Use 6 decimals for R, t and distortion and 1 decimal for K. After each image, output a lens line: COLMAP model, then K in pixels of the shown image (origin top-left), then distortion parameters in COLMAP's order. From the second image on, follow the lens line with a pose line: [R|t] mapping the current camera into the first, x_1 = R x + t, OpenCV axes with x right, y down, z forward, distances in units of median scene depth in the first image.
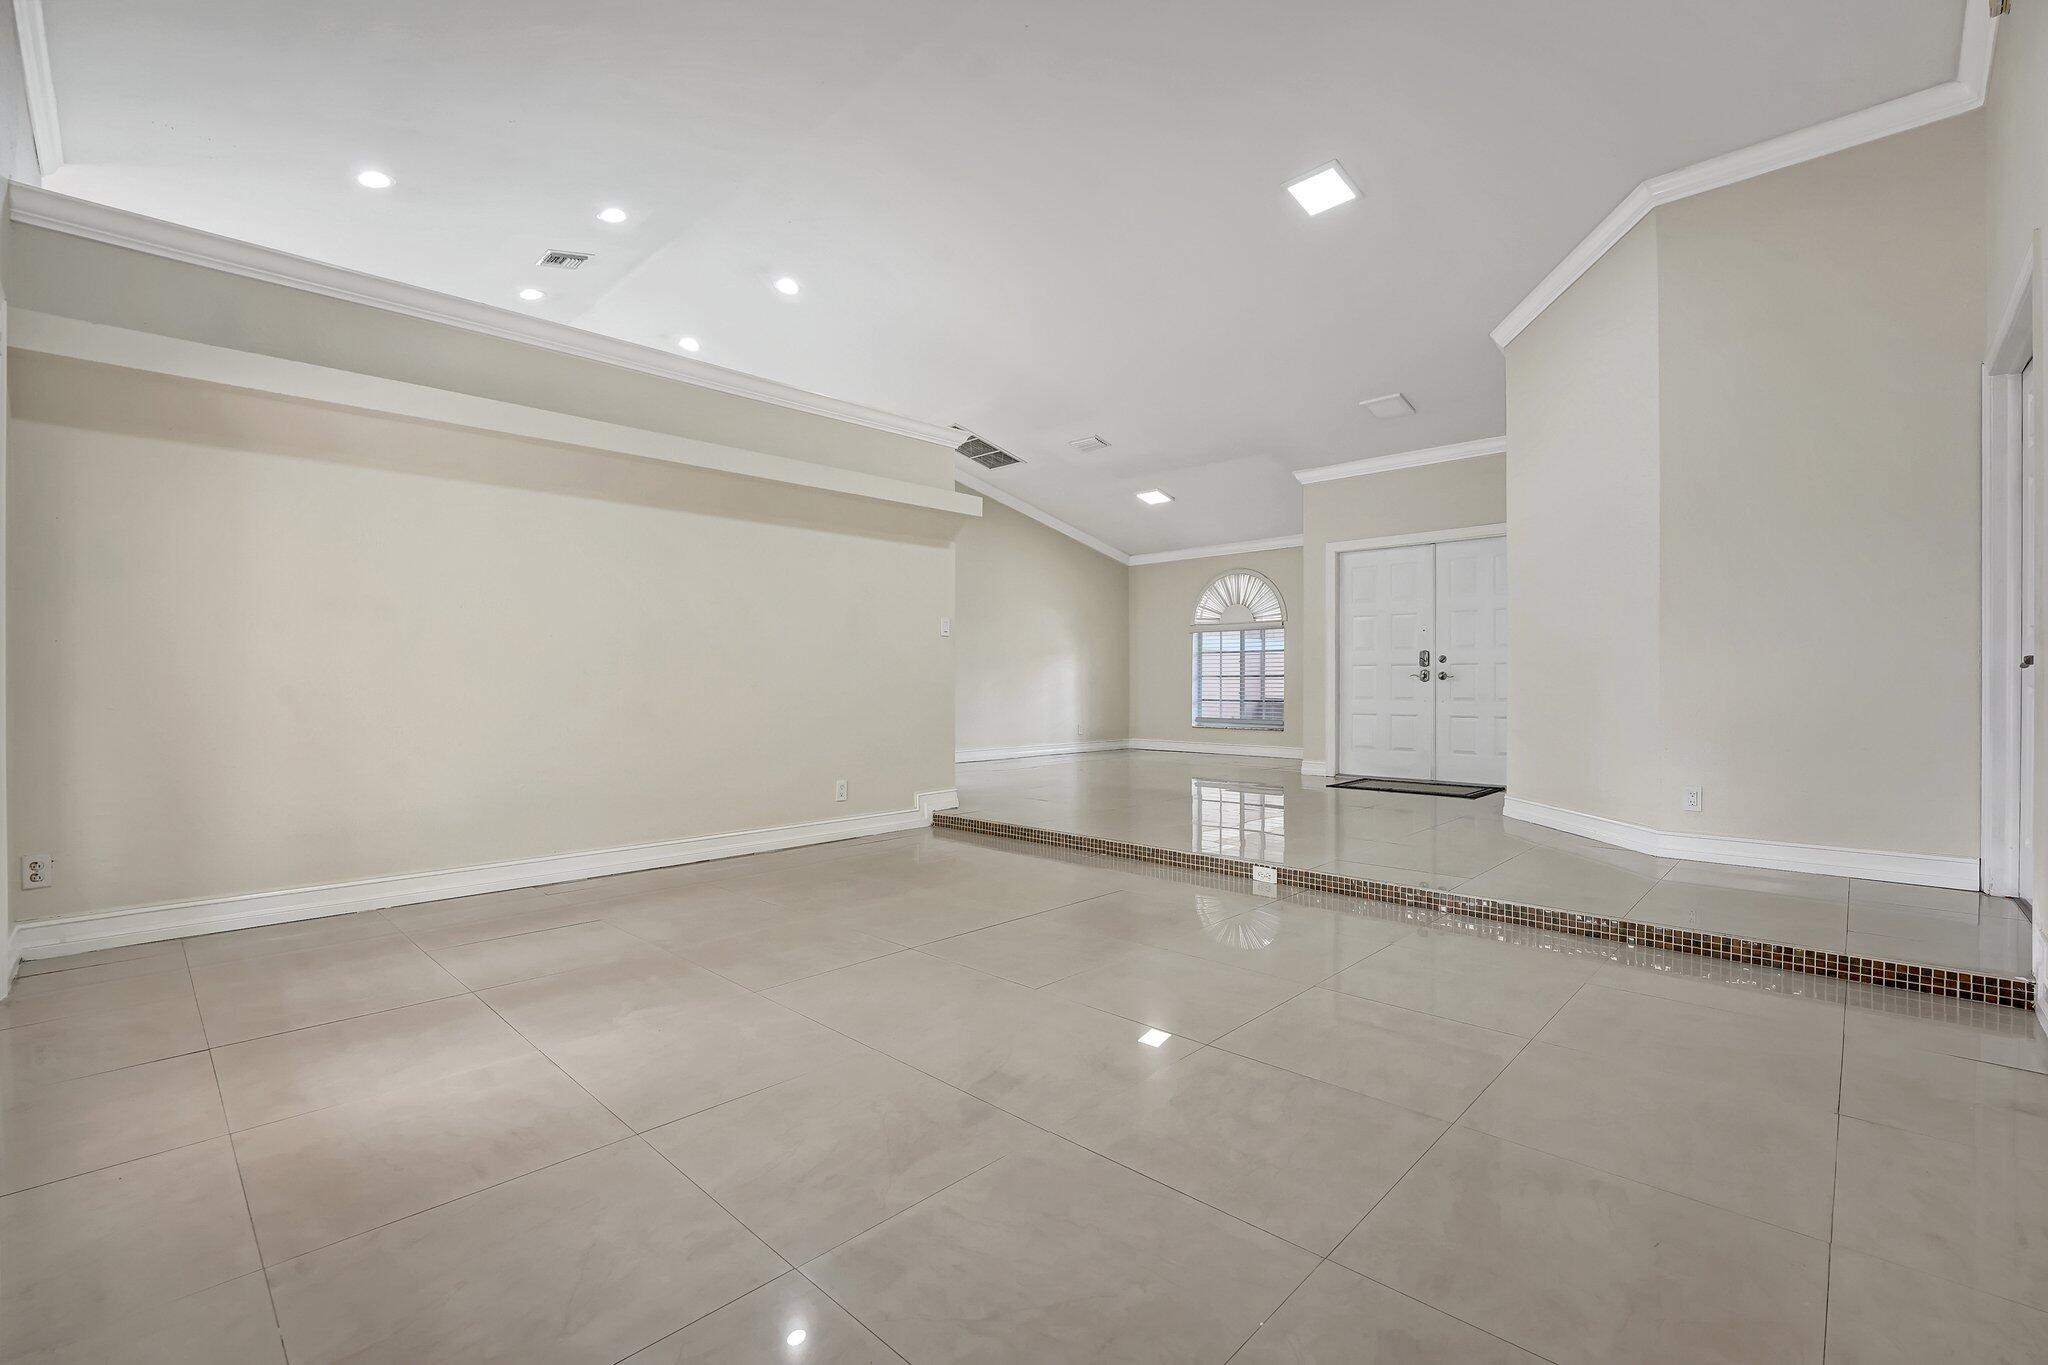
lens RADIAL K [[890.6, 0, 1027.1], [0, 890.6, 691.0], [0, 0, 1]] dist [-0.009745, 0.000734]
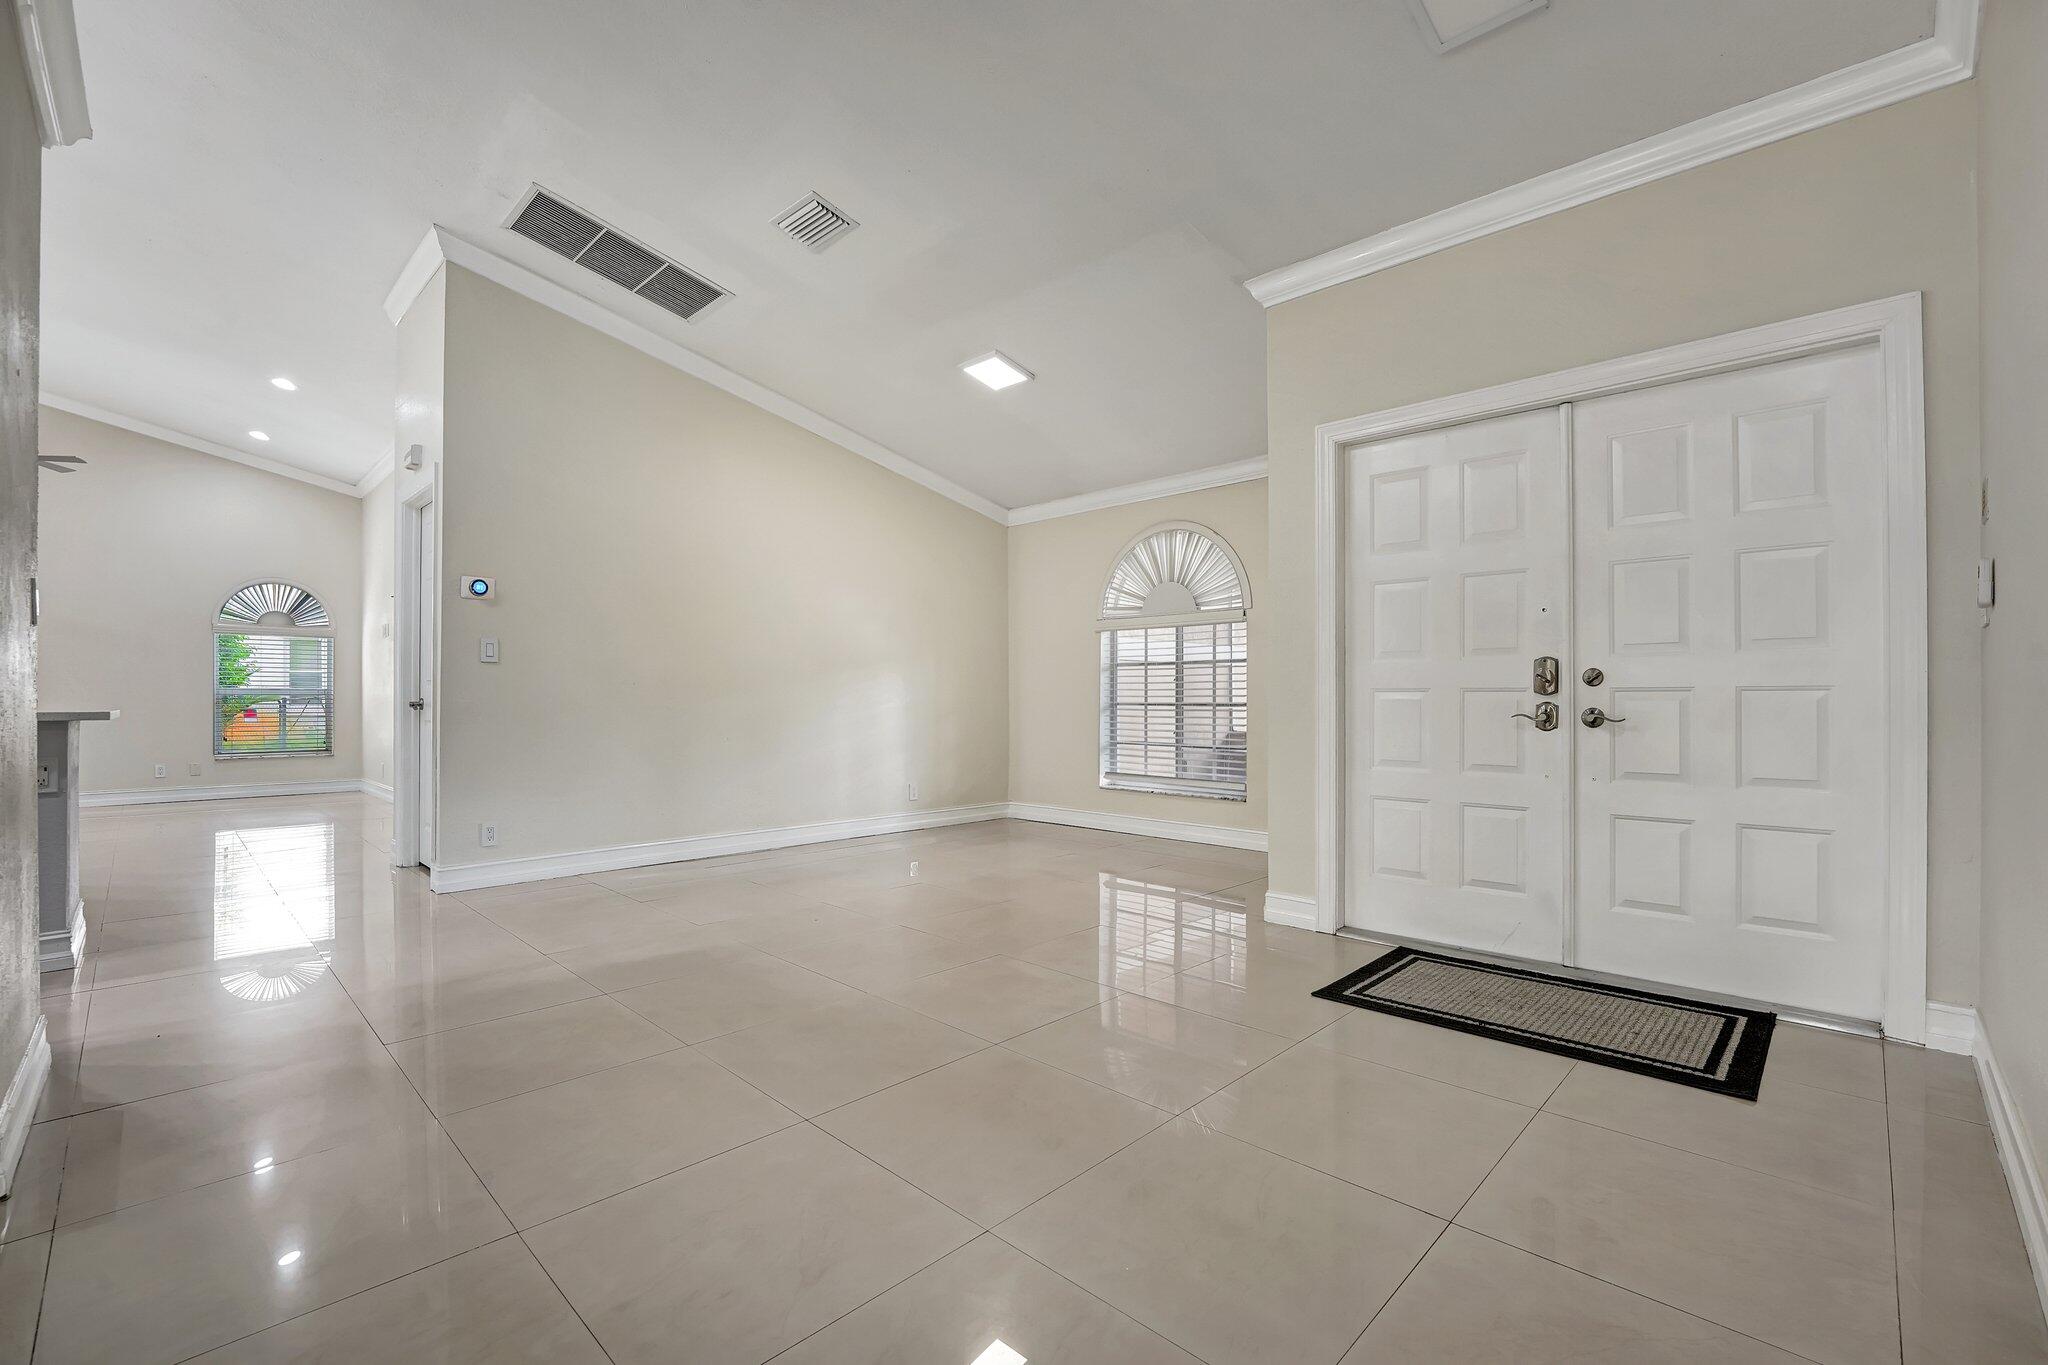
lens RADIAL K [[890.6, 0, 1019.8], [0, 890.6, 683.5], [0, 0, 1]] dist [-0.009745, 0.000734]
pose [[0.999874, 0.002565, -0.015646, 0.145471], [-0.002952, 0.999689, -0.024780, -0.015592], [0.015578, 0.024823, 0.999570, 0.411011]]
